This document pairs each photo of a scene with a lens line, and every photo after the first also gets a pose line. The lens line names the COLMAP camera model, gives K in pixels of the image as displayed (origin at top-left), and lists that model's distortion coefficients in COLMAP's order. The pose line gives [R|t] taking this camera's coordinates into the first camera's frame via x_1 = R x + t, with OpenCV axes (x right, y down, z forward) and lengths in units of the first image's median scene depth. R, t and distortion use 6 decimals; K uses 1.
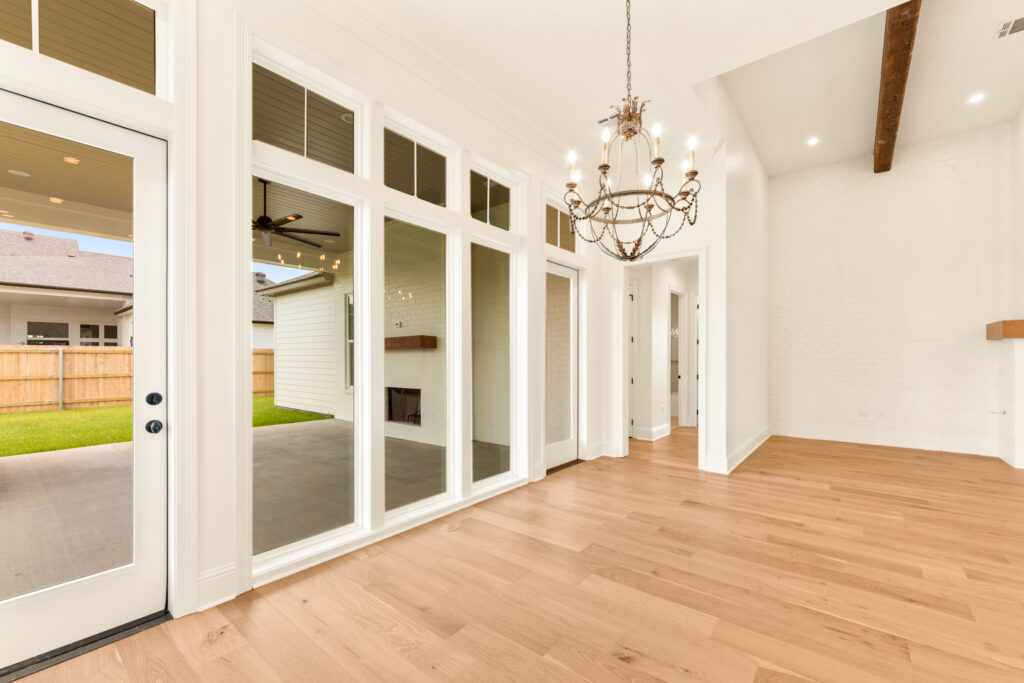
lens RADIAL K [[421.2, 0, 512.5], [0, 421.2, 356.2], [0, 0, 1]] dist [-0.000690, 0.001083]
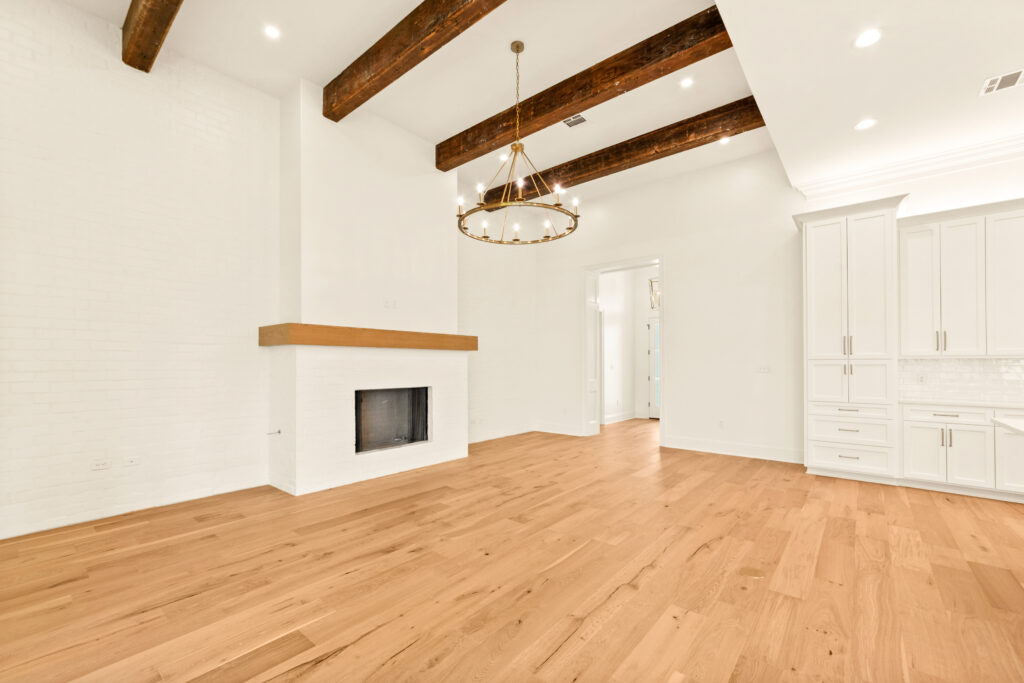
lens RADIAL K [[424.0, 0, 512.0], [0, 424.0, 360.9], [0, 0, 1]] dist [-0.004045, 0.003907]
pose [[0.011741, 0.009976, 0.999881, 0.385688], [-0.006210, 0.999932, -0.009904, -0.004074], [-0.999912, -0.006093, 0.011802, 0.639627]]
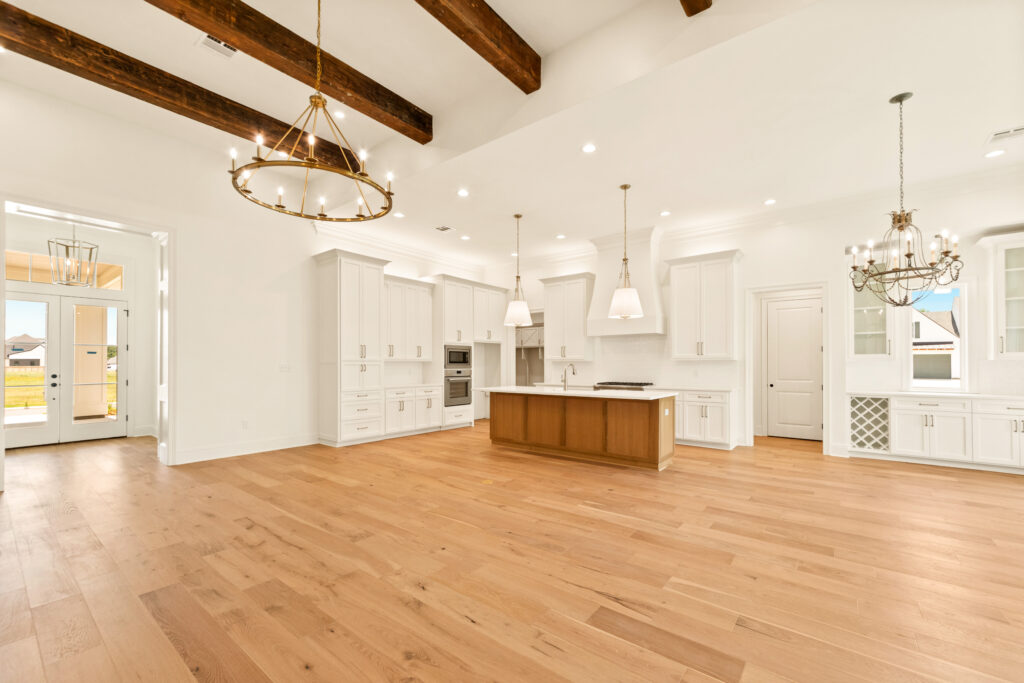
lens RADIAL K [[420.9, 0, 513.1], [0, 420.9, 361.3], [0, 0, 1]] dist [-0.000798, -0.000120]
pose [[-0.999815, 0.002871, -0.019023, 0.971545], [0.003105, 0.999920, -0.012288, -0.002356], [0.018987, -0.012345, -0.999744, 1.398278]]
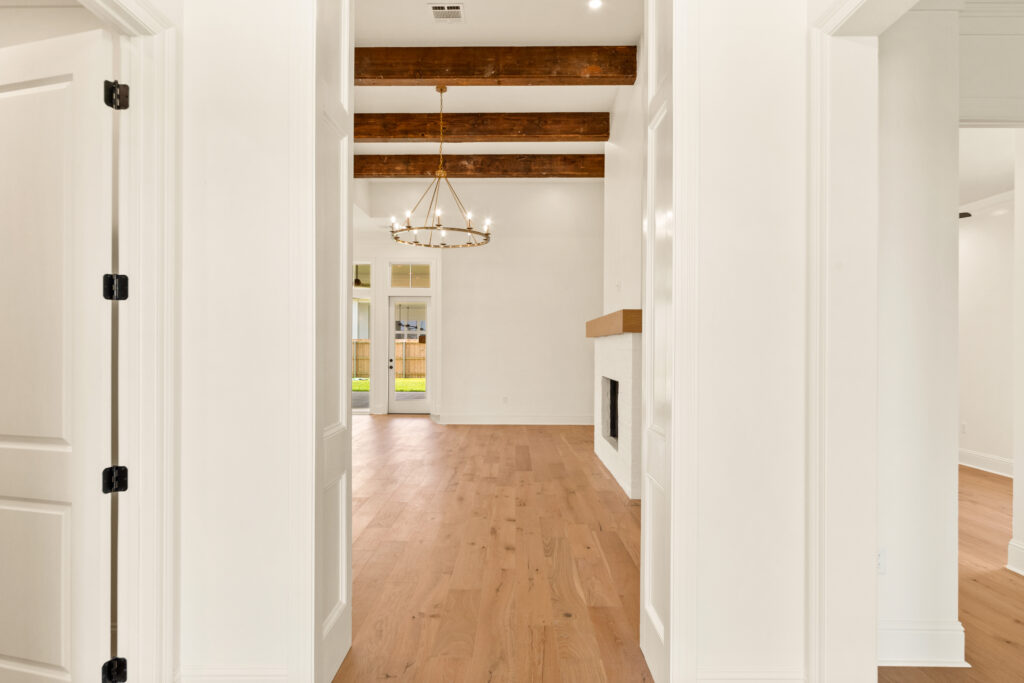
lens RADIAL K [[571.9, 0, 512.0], [0, 571.9, 341.5], [0, 0, 1]] dist [0.045013, 0.000046]
pose [[0.625672, -0.002553, -0.780082, 2.608050], [0.002788, 0.999996, -0.001037, -0.034610], [0.780081, -0.001526, 0.625677, -0.164461]]
